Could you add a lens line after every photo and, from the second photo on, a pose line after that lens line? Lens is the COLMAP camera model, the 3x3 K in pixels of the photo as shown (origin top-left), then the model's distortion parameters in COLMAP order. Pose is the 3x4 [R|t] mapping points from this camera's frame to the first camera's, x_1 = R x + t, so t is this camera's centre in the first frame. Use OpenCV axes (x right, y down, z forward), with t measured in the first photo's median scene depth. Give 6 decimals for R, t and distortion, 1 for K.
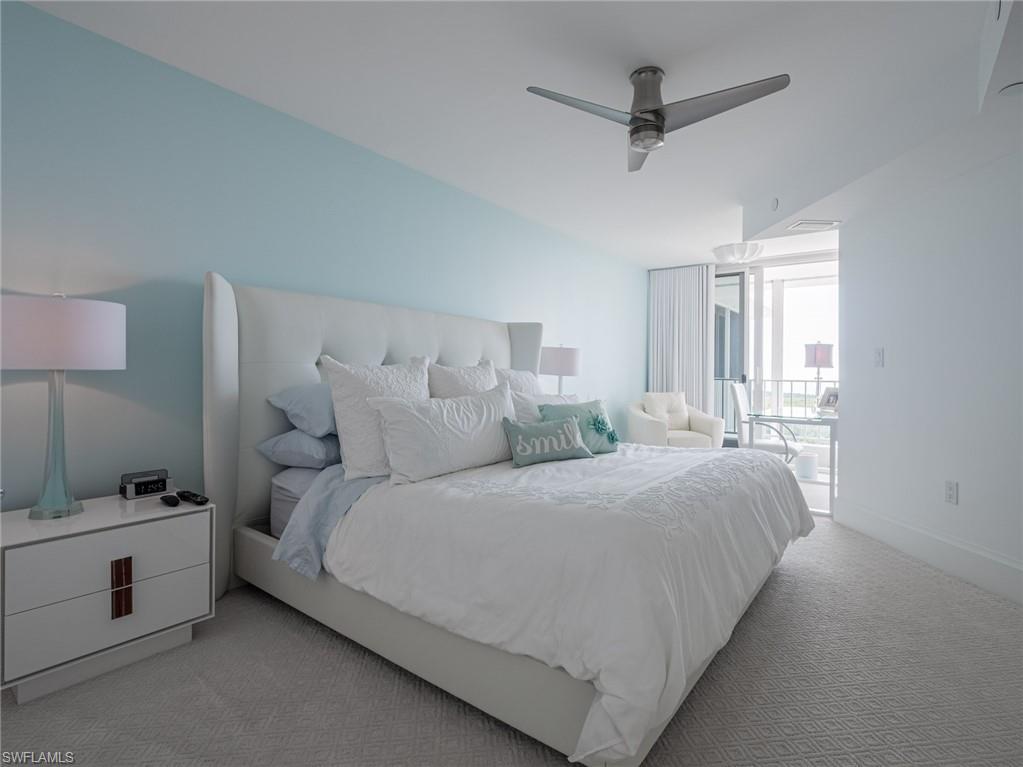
lens RADIAL K [[510.2, 0, 511.0], [0, 510.2, 380.5], [0, 0, 1]] dist [-0.002059, -0.002801]
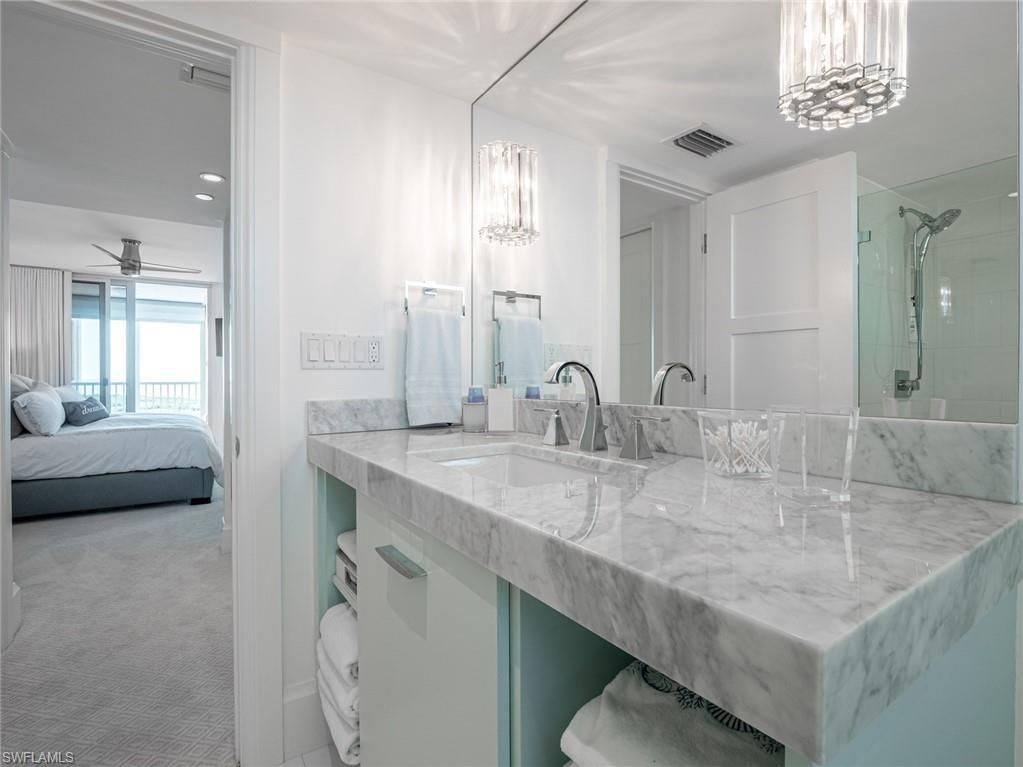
lens RADIAL K [[510.2, 0, 512.0], [0, 510.2, 383.3], [0, 0, 1]] dist [-0.002059, -0.002801]
pose [[0.414387, -0.007410, 0.910070, -0.157026], [0.010289, 0.999941, 0.003457, 0.001220], [-0.910042, 0.007931, 0.414439, -0.207476]]
